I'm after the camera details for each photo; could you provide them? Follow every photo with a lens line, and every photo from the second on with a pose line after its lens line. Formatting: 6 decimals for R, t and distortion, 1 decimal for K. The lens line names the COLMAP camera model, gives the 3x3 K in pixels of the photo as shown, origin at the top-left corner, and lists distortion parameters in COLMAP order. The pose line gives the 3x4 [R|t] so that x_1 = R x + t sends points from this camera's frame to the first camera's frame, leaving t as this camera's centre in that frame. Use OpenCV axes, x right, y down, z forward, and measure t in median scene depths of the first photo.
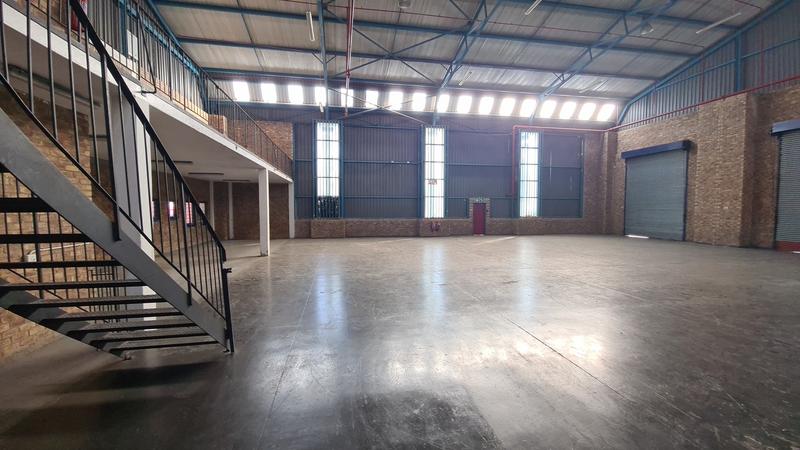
lens RADIAL K [[322.7, 0, 395.8], [0, 322.7, 223.3], [0, 0, 1]] dist [0.013709, -0.009224]
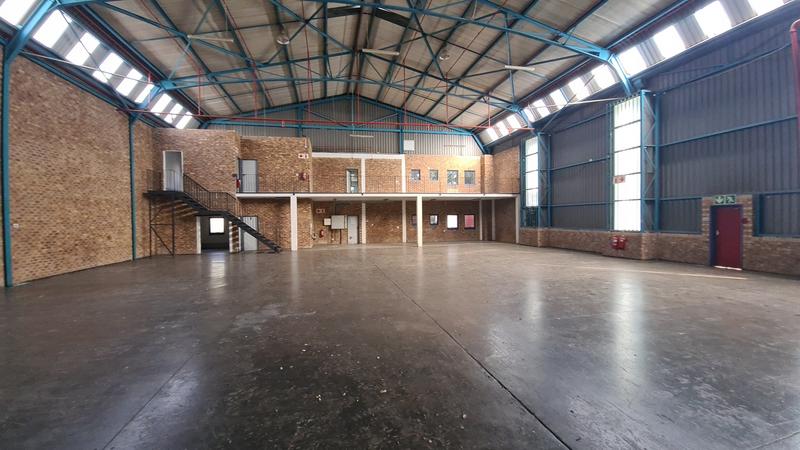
lens RADIAL K [[322.7, 0, 395.8], [0, 322.7, 223.3], [0, 0, 1]] dist [0.013709, -0.009224]
pose [[0.035726, 0.011772, -0.999292, 0.851998], [-0.033433, 0.999385, 0.010577, -0.025352], [0.998802, 0.033031, 0.036097, 0.523388]]
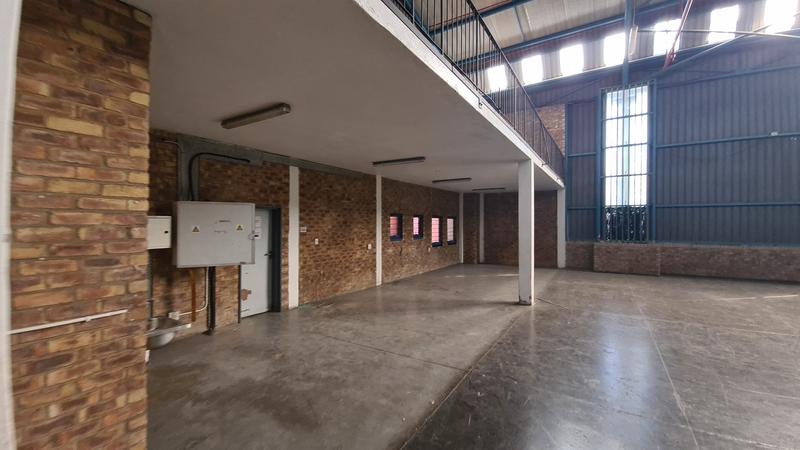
lens RADIAL K [[322.7, 0, 395.8], [0, 322.7, 223.3], [0, 0, 1]] dist [0.013709, -0.009224]
pose [[0.733188, -0.000856, -0.680026, -0.111152], [-0.032586, 0.998806, -0.036391, -0.013122], [0.679245, 0.048841, 0.732285, 0.249262]]
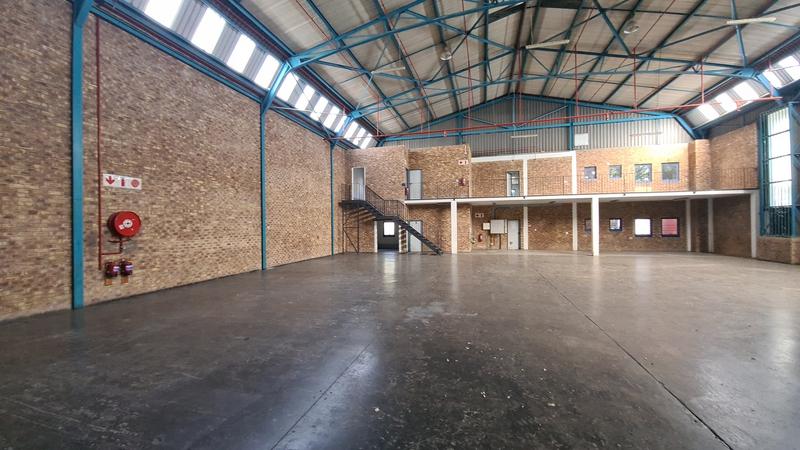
lens RADIAL K [[322.7, 0, 395.8], [0, 322.7, 223.3], [0, 0, 1]] dist [0.013709, -0.009224]
pose [[-0.428768, -0.001408, -0.903414, 0.864818], [-0.032823, 0.999363, 0.014021, -0.026115], [0.902818, 0.035665, -0.428541, 0.521833]]
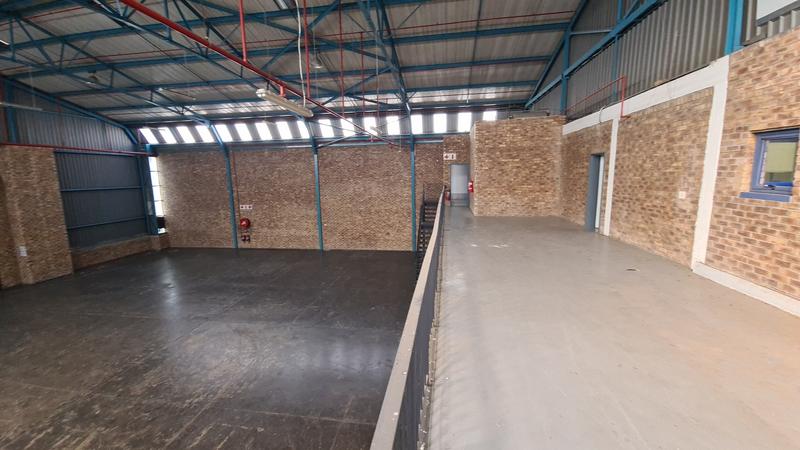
lens RADIAL K [[322.7, 0, 395.8], [0, 322.7, 223.3], [0, 0, 1]] dist [0.013709, -0.009224]
pose [[-0.943680, -0.030925, 0.329411, -0.323287], [0.037236, 0.979370, 0.198613, -0.227342], [-0.328758, 0.199693, -0.923061, 0.941875]]
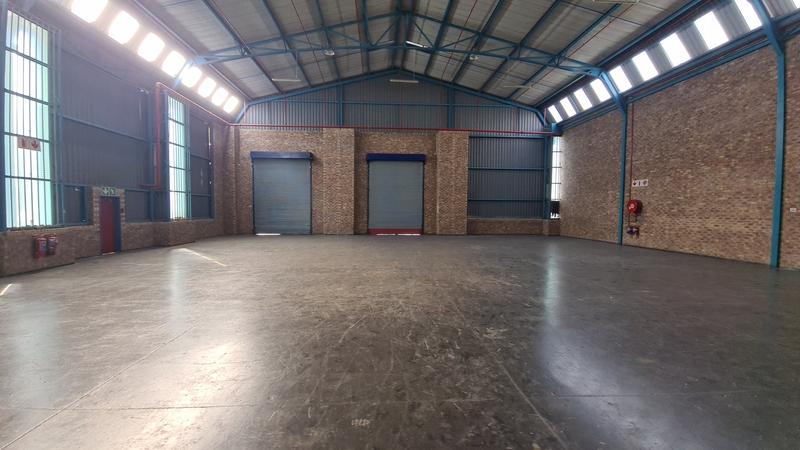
lens RADIAL K [[322.7, 0, 395.8], [0, 322.7, 223.3], [0, 0, 1]] dist [0.013709, -0.009224]
pose [[0.121080, -0.042979, 0.991712, -0.272995], [0.041003, 0.998426, 0.038264, -0.020082], [-0.991796, 0.036030, 0.122652, 0.498410]]
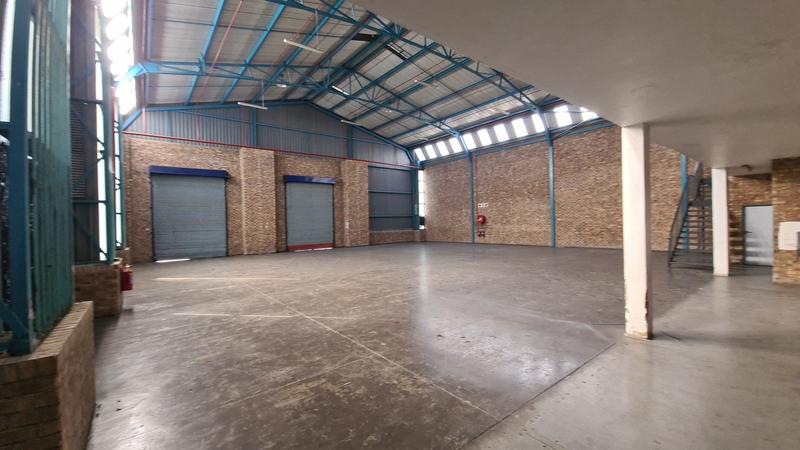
lens RADIAL K [[322.7, 0, 395.8], [0, 322.7, 223.3], [0, 0, 1]] dist [0.013709, -0.009224]
pose [[-0.468014, 0.009815, 0.883667, -0.406713], [0.068831, 0.997305, 0.025378, -0.048846], [-0.881037, 0.072701, -0.467428, 0.945033]]
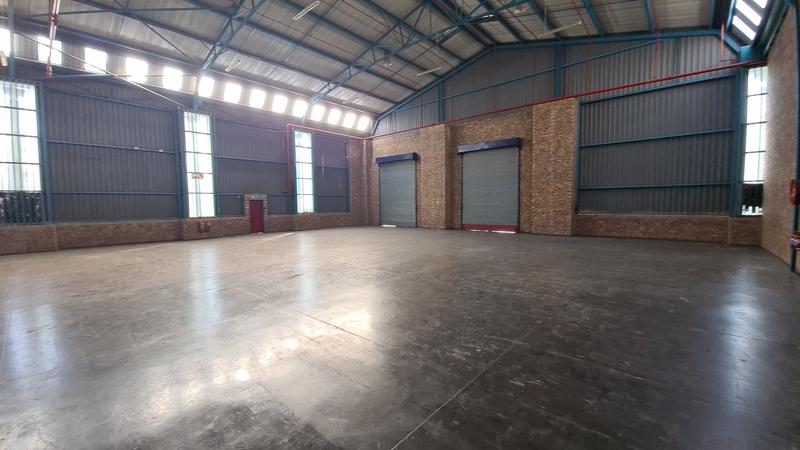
lens RADIAL K [[322.7, 0, 395.8], [0, 322.7, 223.3], [0, 0, 1]] dist [0.013709, -0.009224]
pose [[0.786713, -0.049573, 0.615325, -0.009259], [0.043002, 0.998750, 0.025483, -0.000410], [-0.615819, 0.006412, 0.787861, -0.010161]]
